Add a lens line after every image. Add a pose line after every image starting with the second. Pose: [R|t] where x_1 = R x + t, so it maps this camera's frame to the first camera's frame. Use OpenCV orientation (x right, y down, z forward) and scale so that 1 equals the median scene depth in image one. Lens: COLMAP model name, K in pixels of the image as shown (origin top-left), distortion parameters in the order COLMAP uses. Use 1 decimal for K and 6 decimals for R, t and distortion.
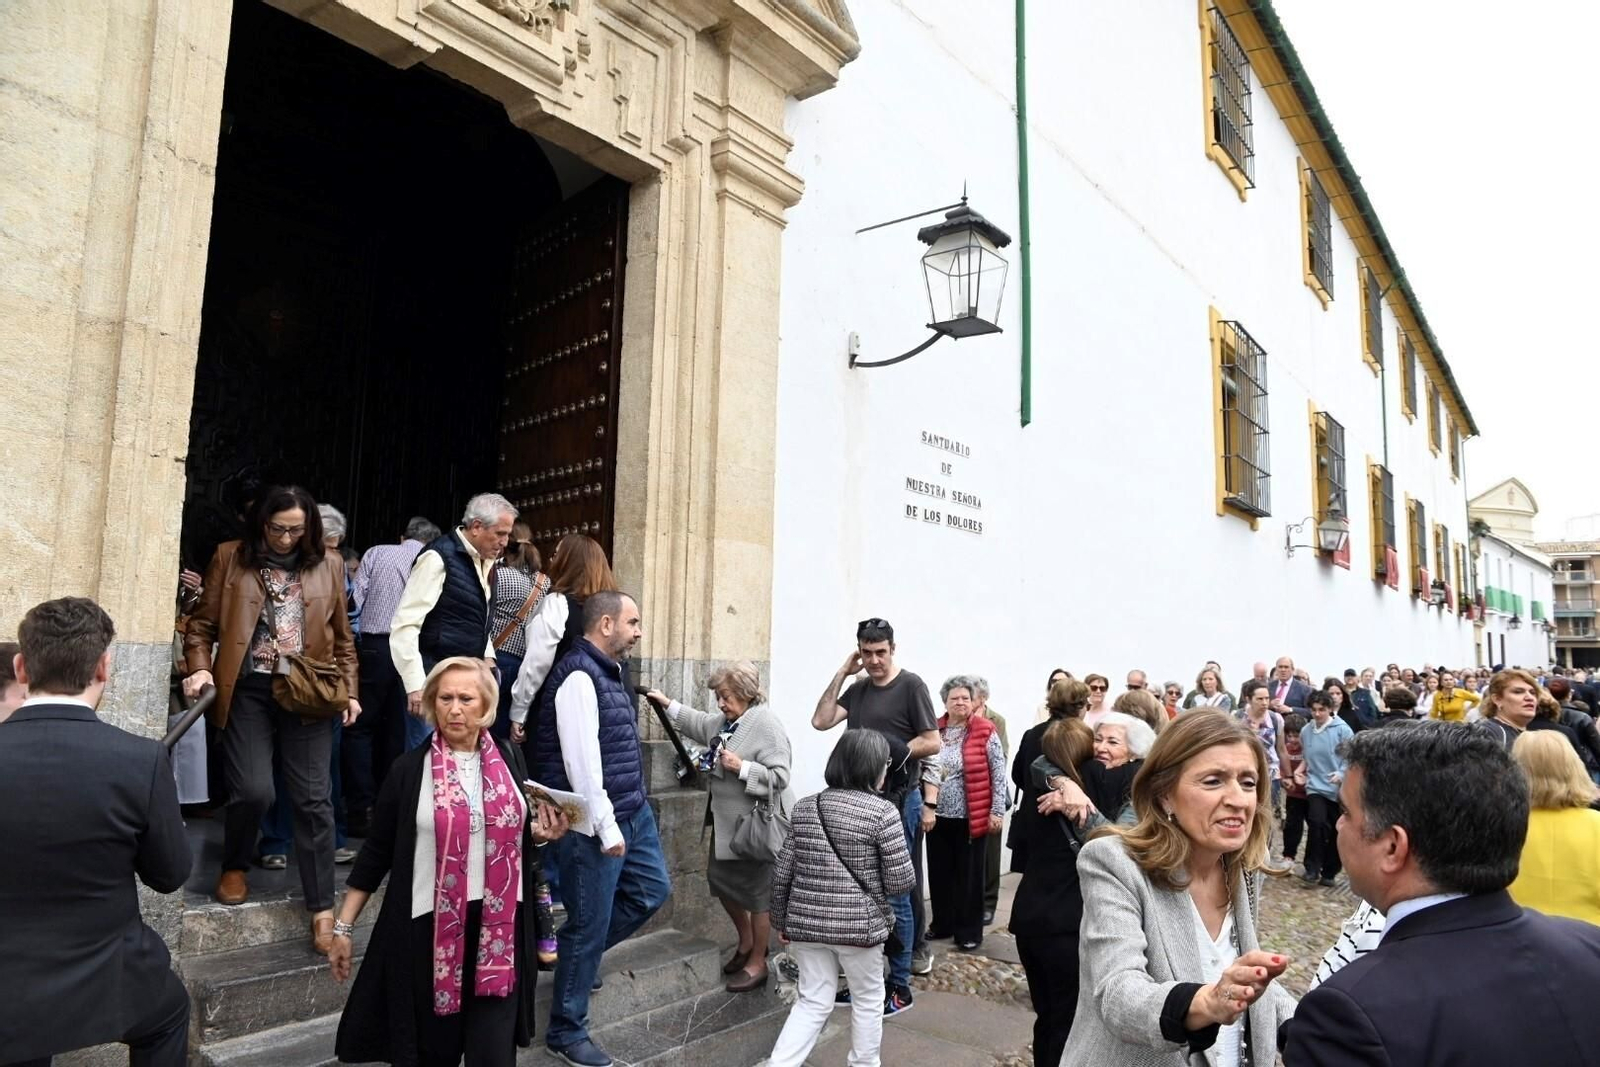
lens RADIAL K [[1127.1, 0, 787.4], [0, 1127.1, 528.1], [0, 0, 1]] dist [-0.097603, 0.075643]
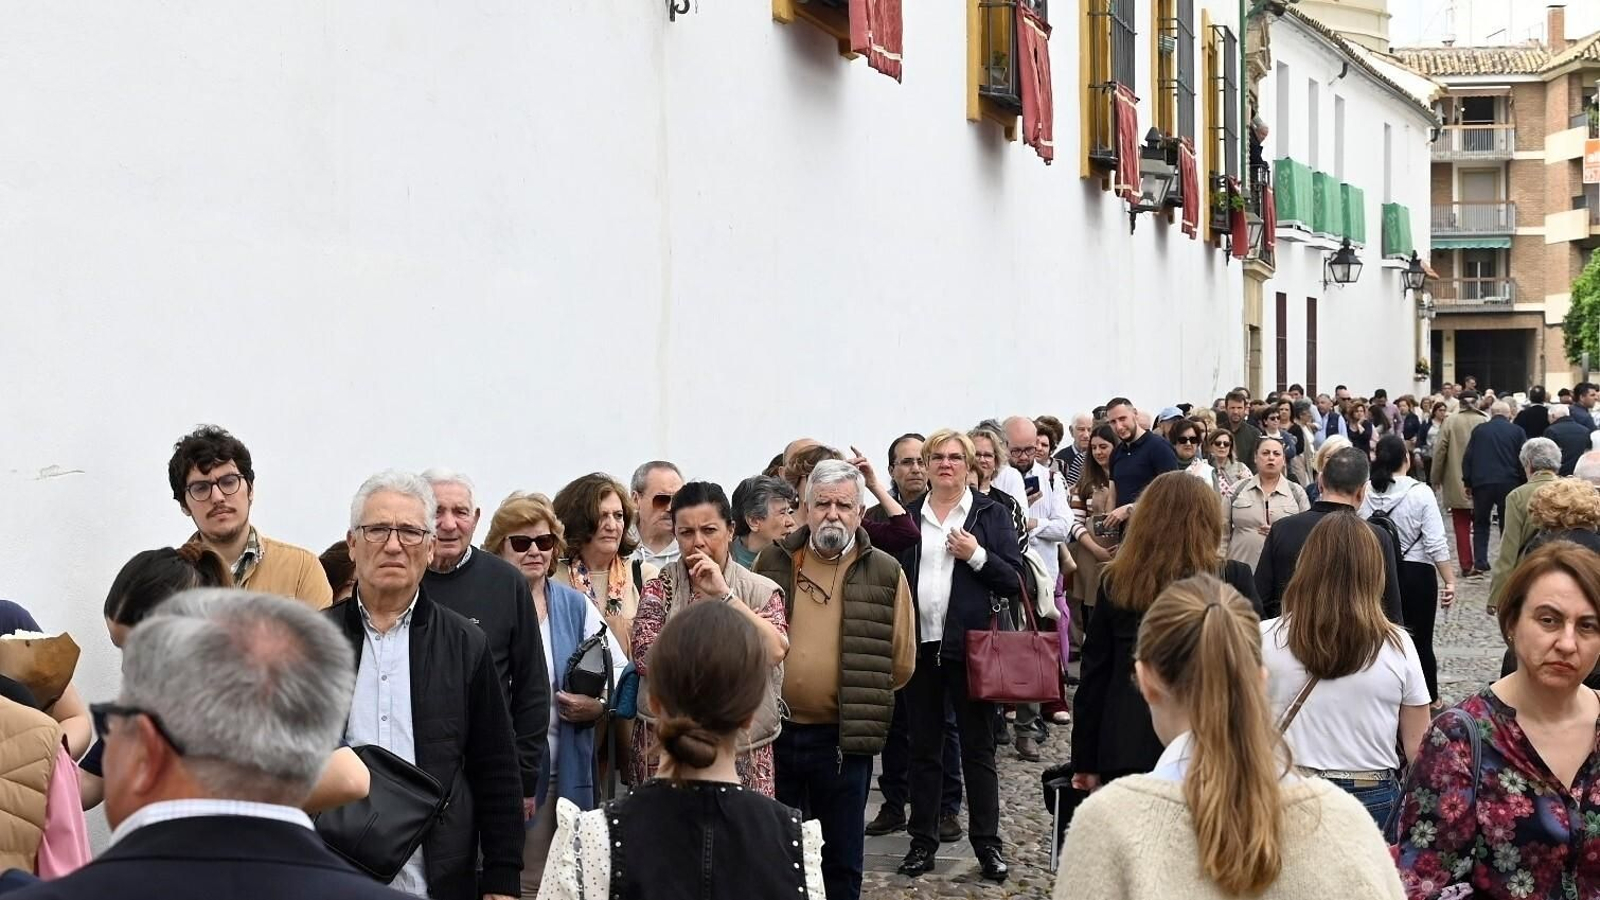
lens RADIAL K [[3380.2, 0, 801.8], [0, 3380.2, 456.5], [0, 0, 1]] dist [0.047178, 0.000000]
pose [[0.907298, -0.035576, 0.418980, 0.297259], [-0.021988, 0.991037, 0.131766, 0.049947], [-0.419912, -0.128764, 0.898384, 0.542387]]
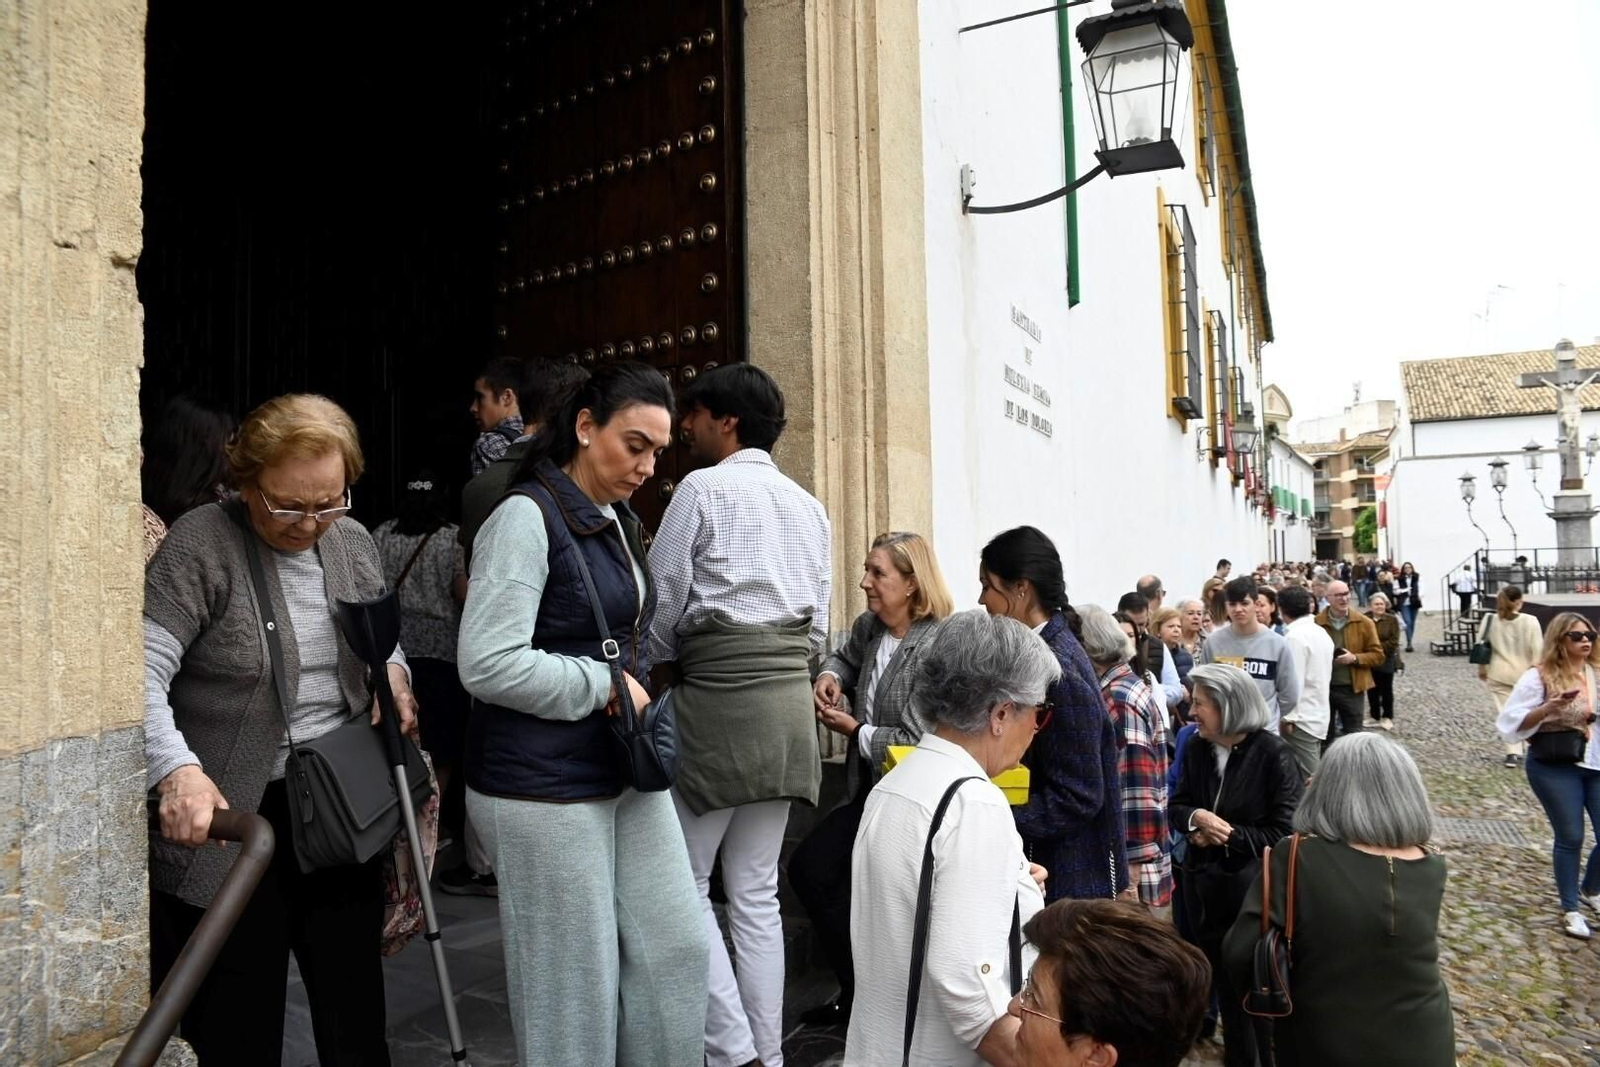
lens RADIAL K [[1127.1, 0, 798.8], [0, 1127.1, 528.7], [0, 0, 1]] dist [-0.097603, 0.075643]
pose [[0.978609, -0.033420, 0.202997, -0.180962], [0.017467, 0.996652, 0.079874, 0.003071], [-0.204986, -0.074620, 0.975916, 0.253687]]
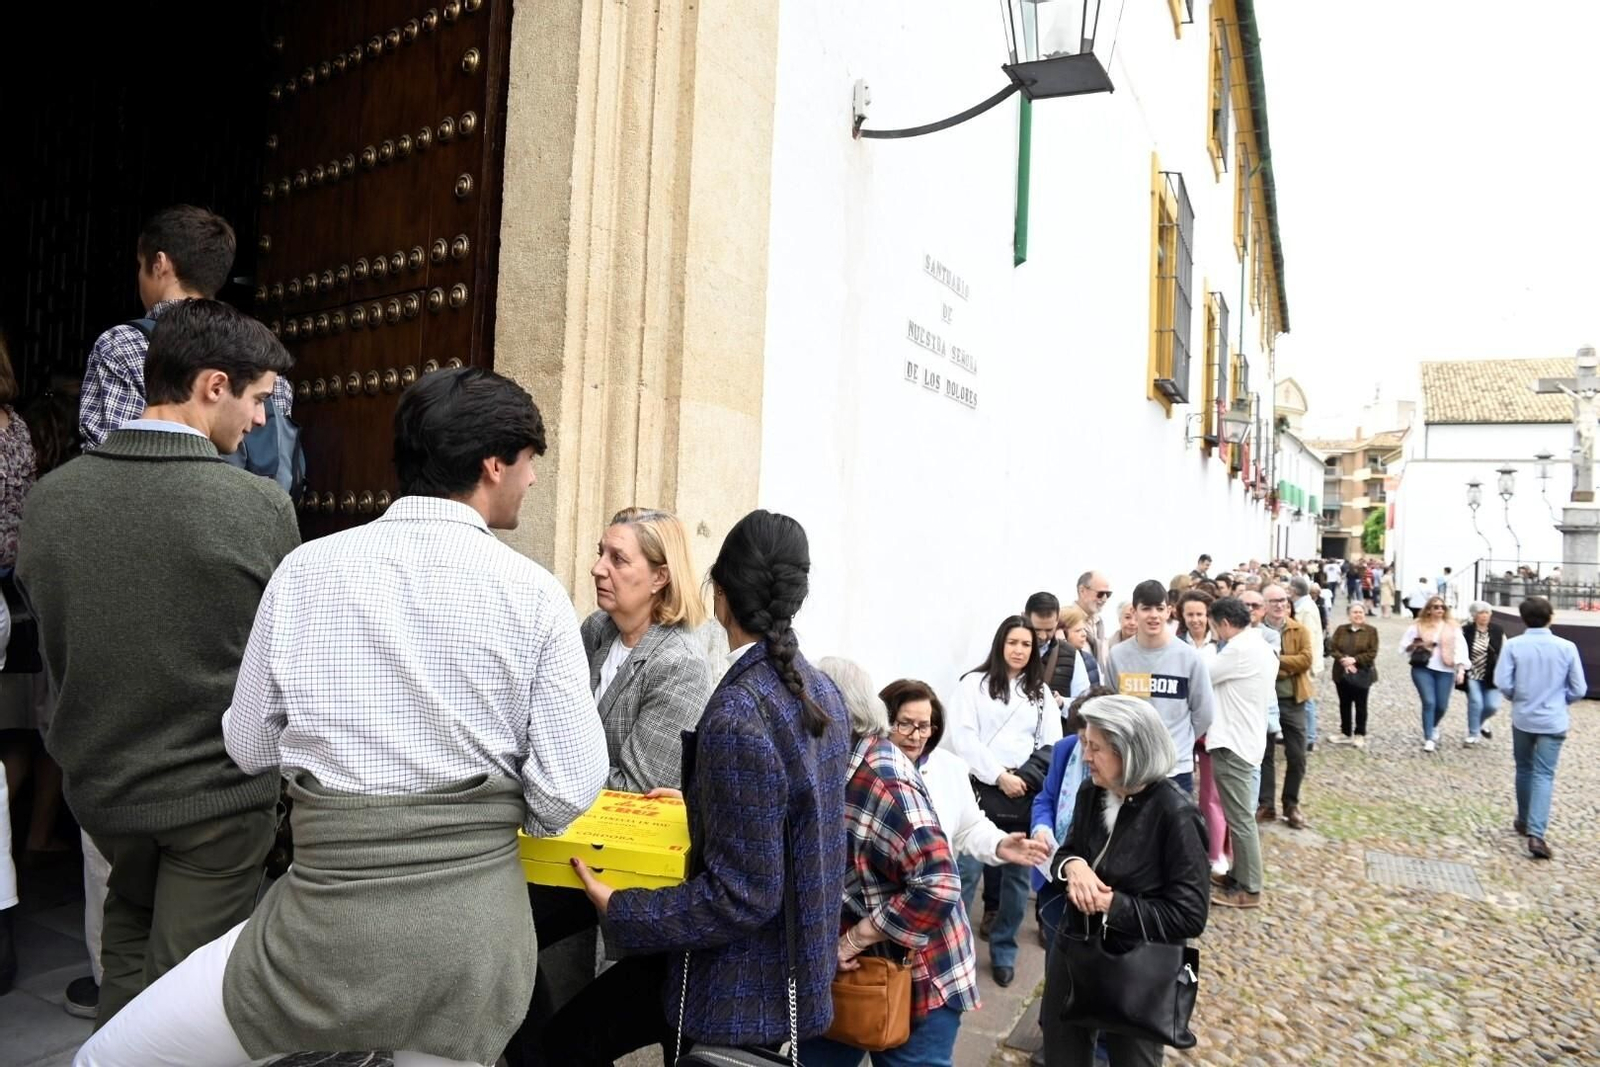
lens RADIAL K [[1127.1, 0, 795.4], [0, 1127.1, 528.1], [0, 0, 1]] dist [-0.097603, 0.075643]
pose [[0.981374, 0.017041, 0.191348, -0.080615], [-0.038493, 0.993301, 0.108960, 0.006945], [-0.188209, -0.114296, 0.975456, 0.326866]]
